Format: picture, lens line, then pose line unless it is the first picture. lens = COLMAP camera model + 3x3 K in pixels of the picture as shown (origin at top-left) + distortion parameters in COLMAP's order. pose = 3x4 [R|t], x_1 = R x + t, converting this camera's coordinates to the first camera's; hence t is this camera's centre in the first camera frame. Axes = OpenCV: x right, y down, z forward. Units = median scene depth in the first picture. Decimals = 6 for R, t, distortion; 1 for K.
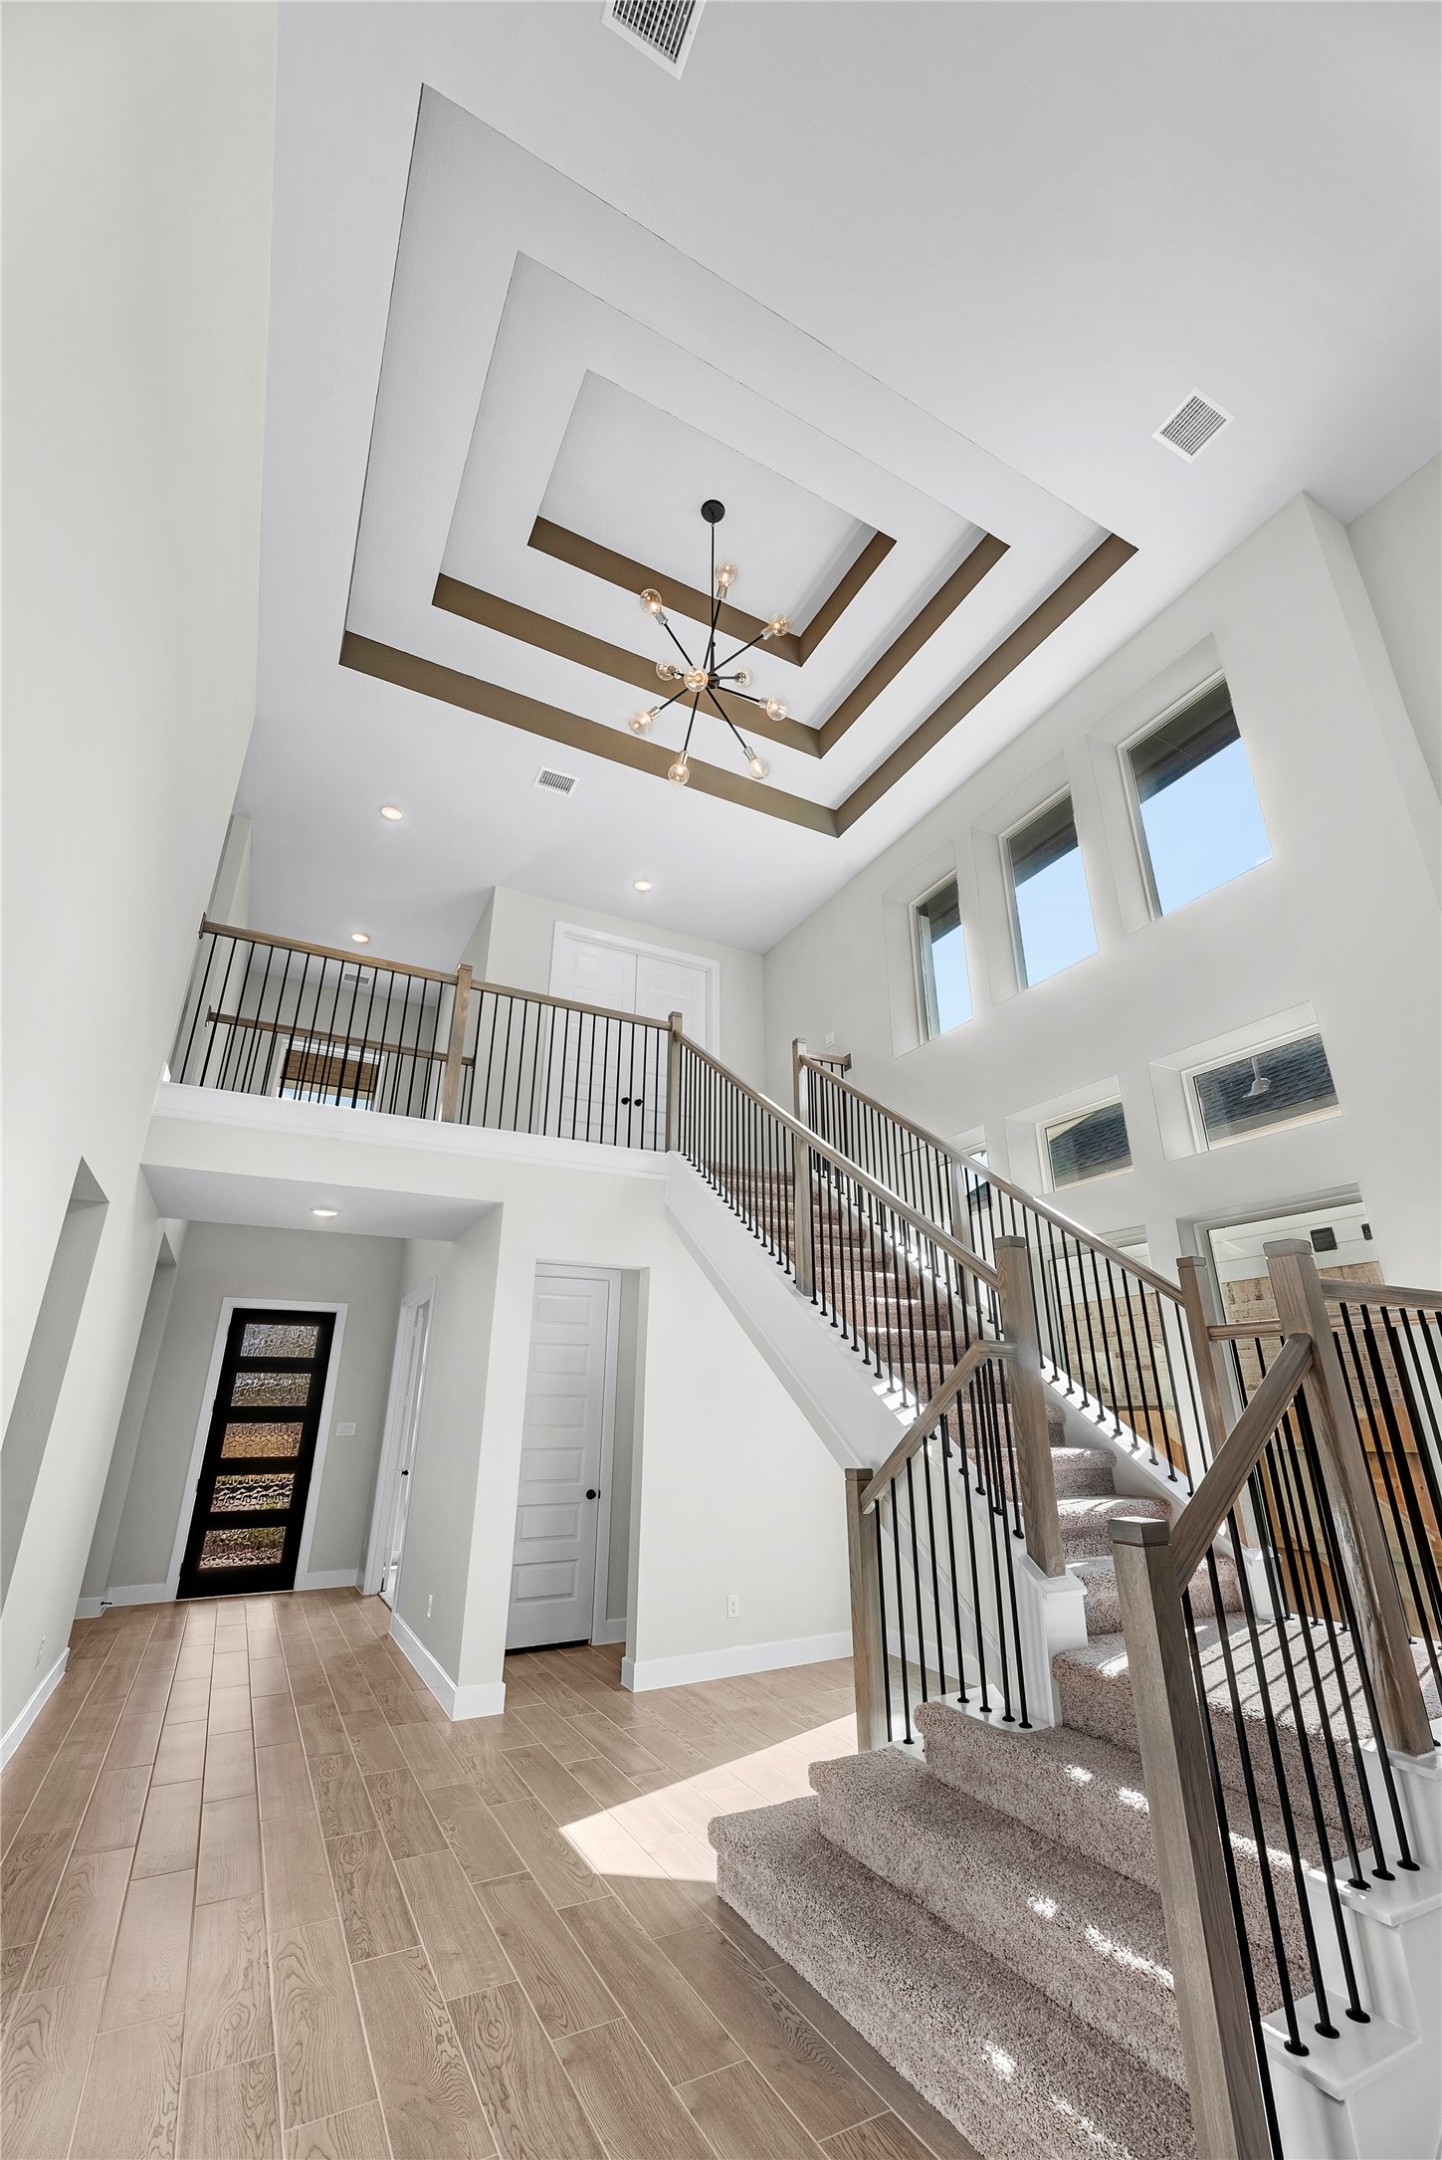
lens RADIAL K [[867.1, 0, 731.1], [0, 867.1, 1086.3], [0, 0, 1]] dist [0.008030, -0.002355]
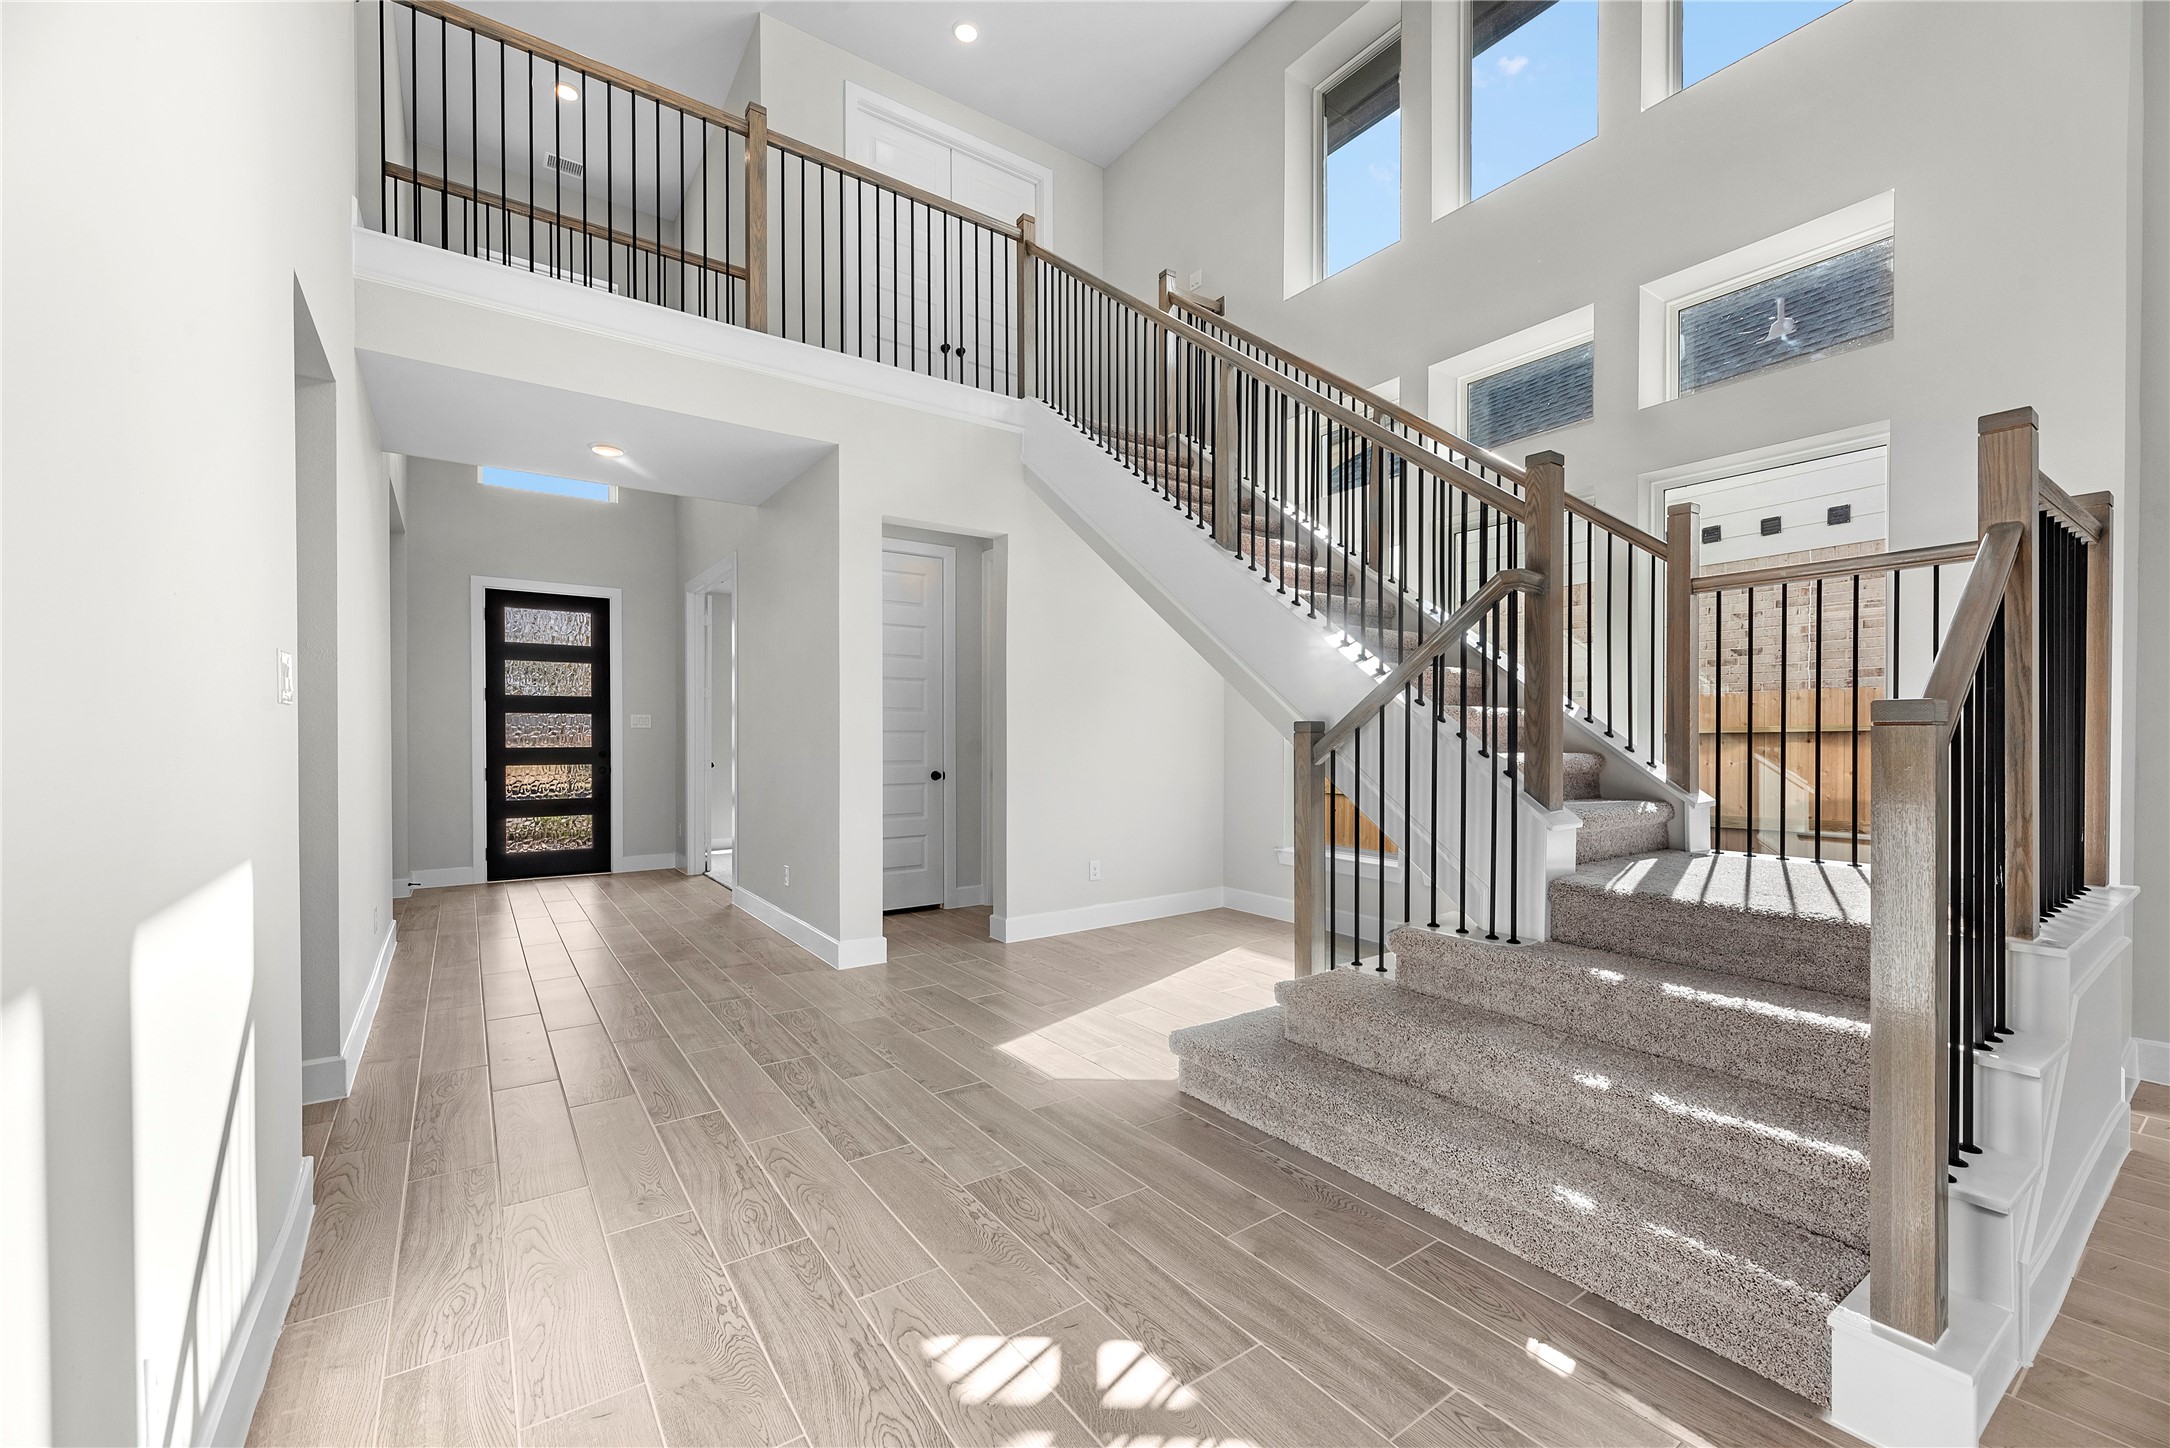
lens RADIAL K [[878.5, 0, 1083.6], [0, 878.5, 743.4], [0, 0, 1]] dist [0.000803, 0.000003]
pose [[0.992573, 0.000635, 0.121650, -0.176616], [-0.044404, 0.932880, 0.357439, 0.119945], [-0.113258, -0.360186, 0.925980, 0.133819]]
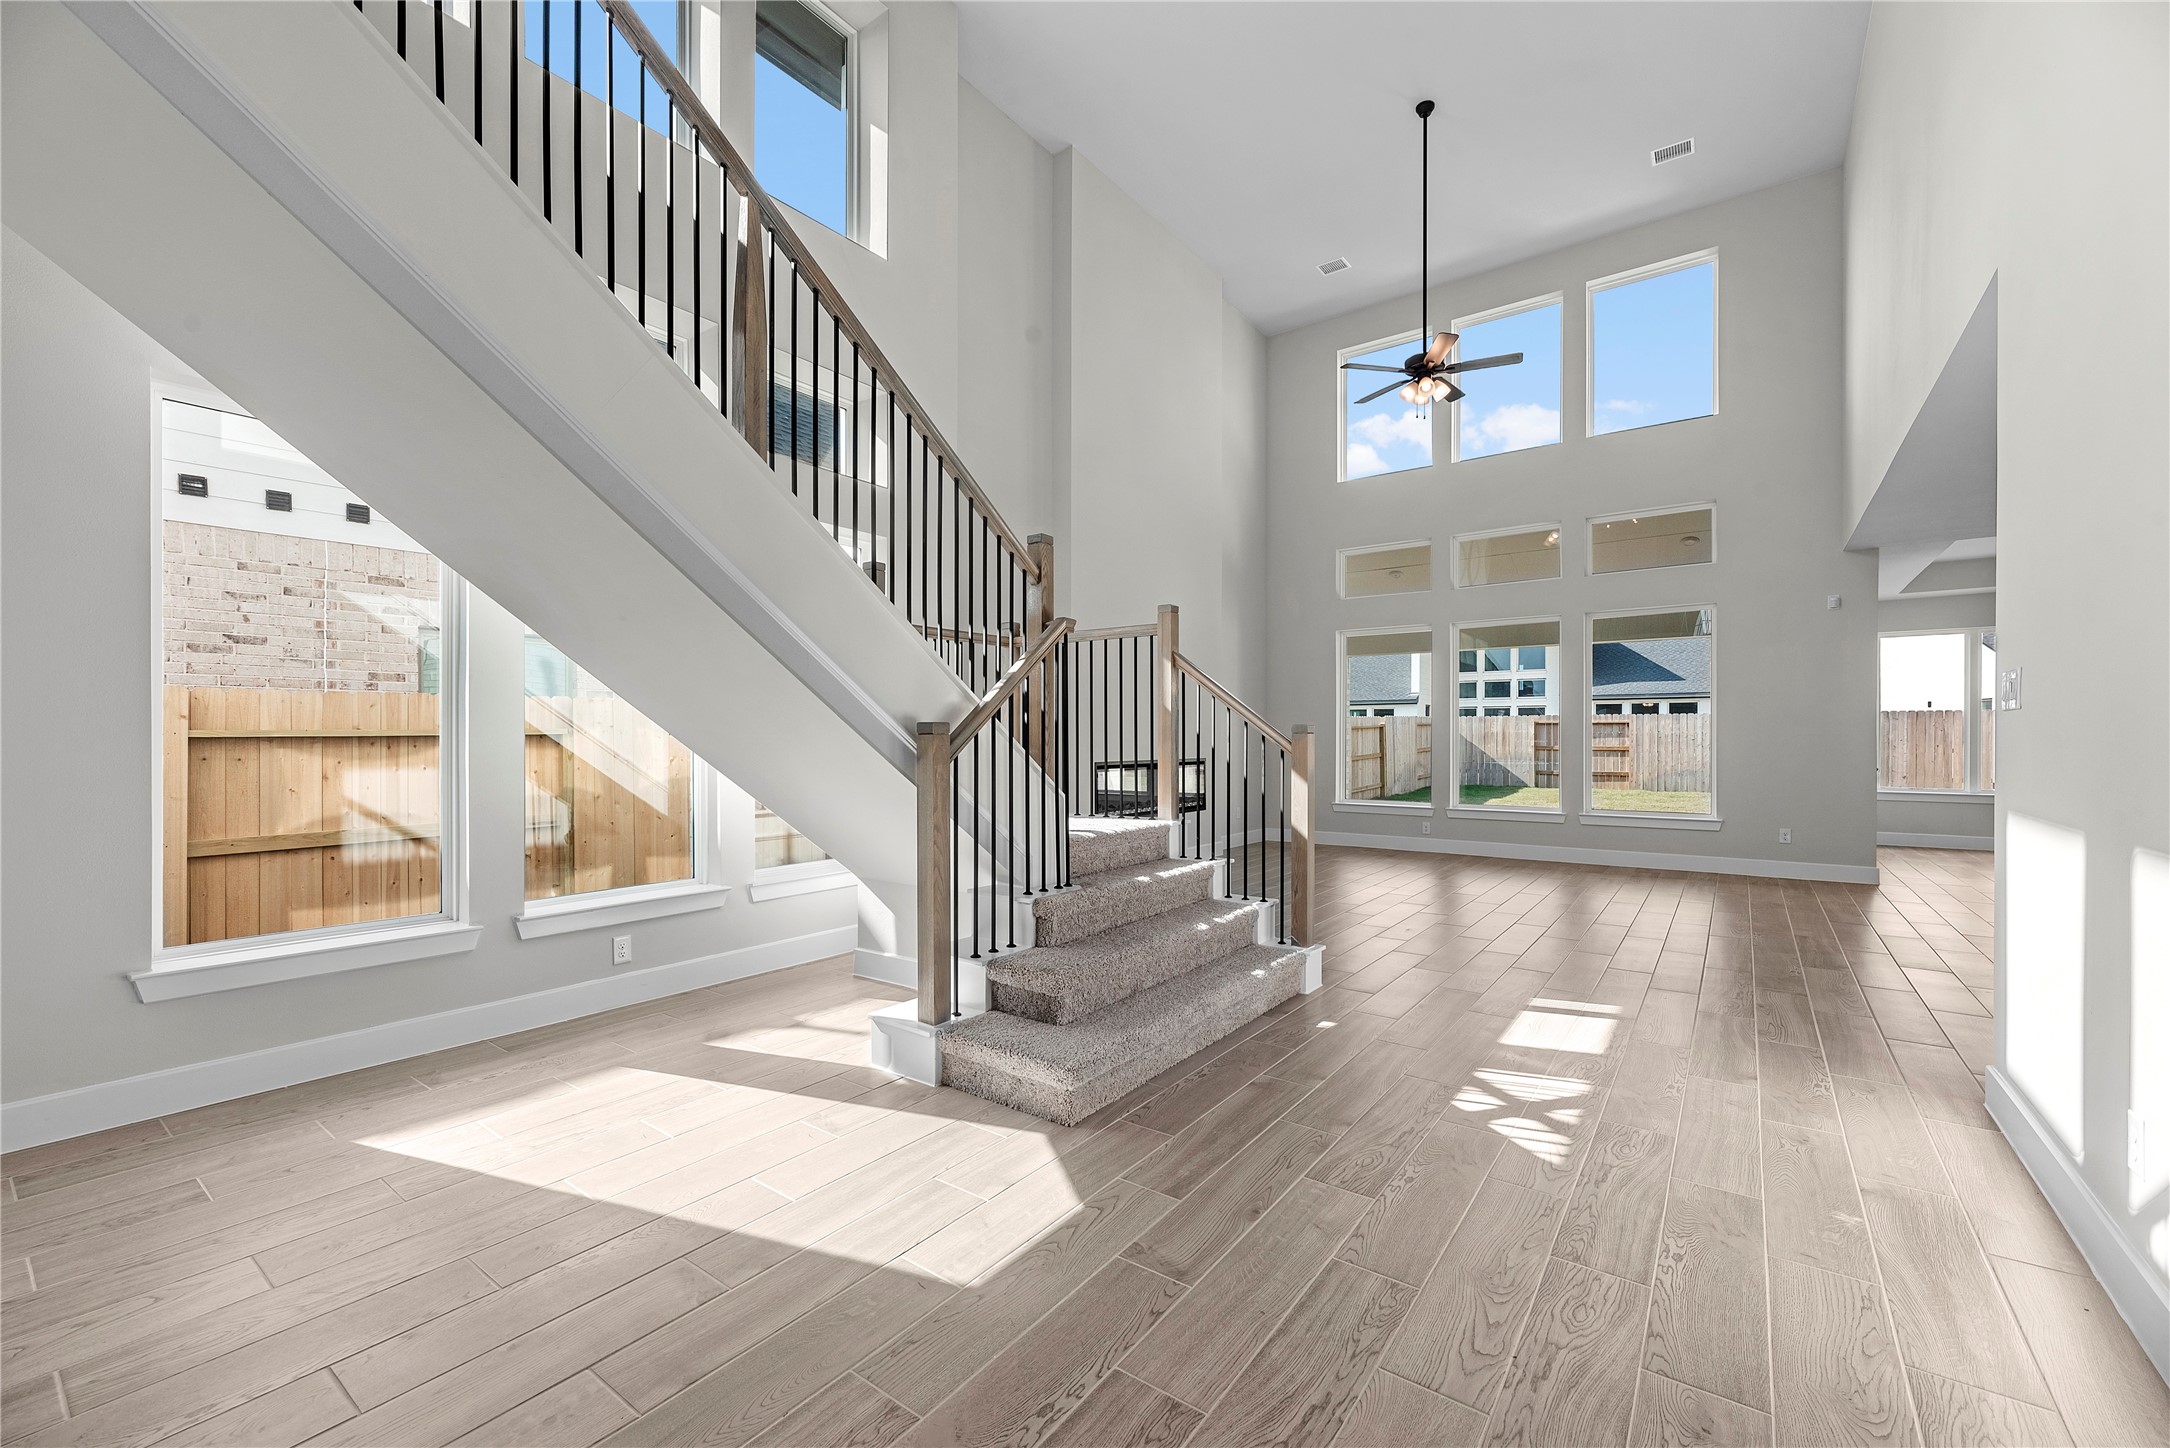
lens RADIAL K [[878.5, 0, 1083.6], [0, 878.5, 743.4], [0, 0, 1]] dist [0.000803, 0.000003]
pose [[-0.421358, -0.003839, 0.906886, -0.608779], [-0.317022, 0.937526, -0.143326, 0.461601], [-0.849679, -0.347894, -0.396251, 1.040364]]
